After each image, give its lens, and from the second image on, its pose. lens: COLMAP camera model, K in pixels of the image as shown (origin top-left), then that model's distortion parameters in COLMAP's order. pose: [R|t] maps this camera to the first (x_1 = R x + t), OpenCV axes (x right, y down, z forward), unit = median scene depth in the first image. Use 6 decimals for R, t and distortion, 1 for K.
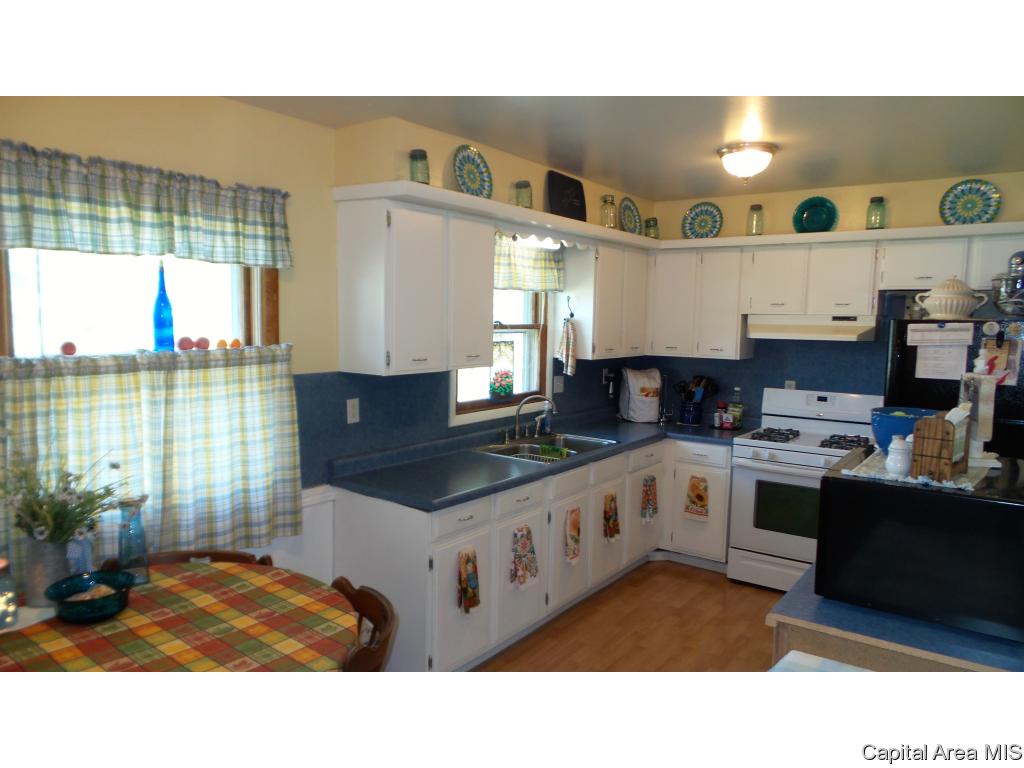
lens RADIAL K [[700.5, 0, 510.4], [0, 700.5, 390.1], [0, 0, 1]] dist [0.003487, 0.000286]
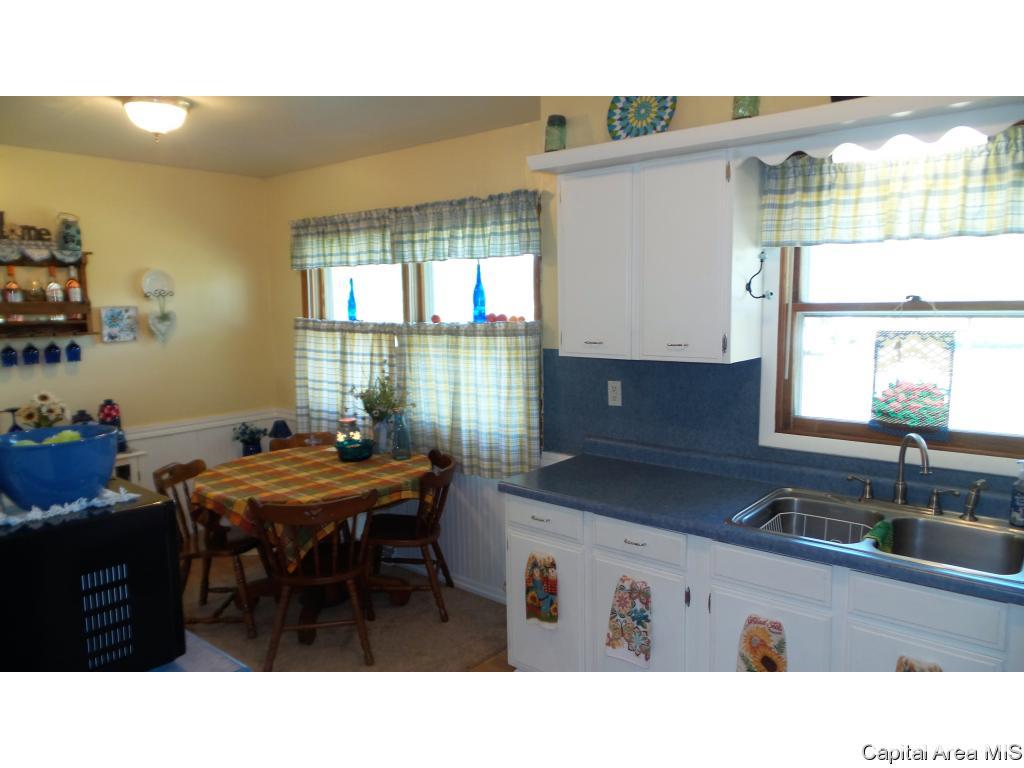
lens RADIAL K [[700.5, 0, 510.8], [0, 700.5, 377.0], [0, 0, 1]] dist [0.003487, 0.000286]
pose [[-0.053444, 0.090848, -0.994430, 0.916279], [-0.098187, 0.990549, 0.095770, -0.087592], [0.993732, 0.102758, -0.044019, 1.109265]]
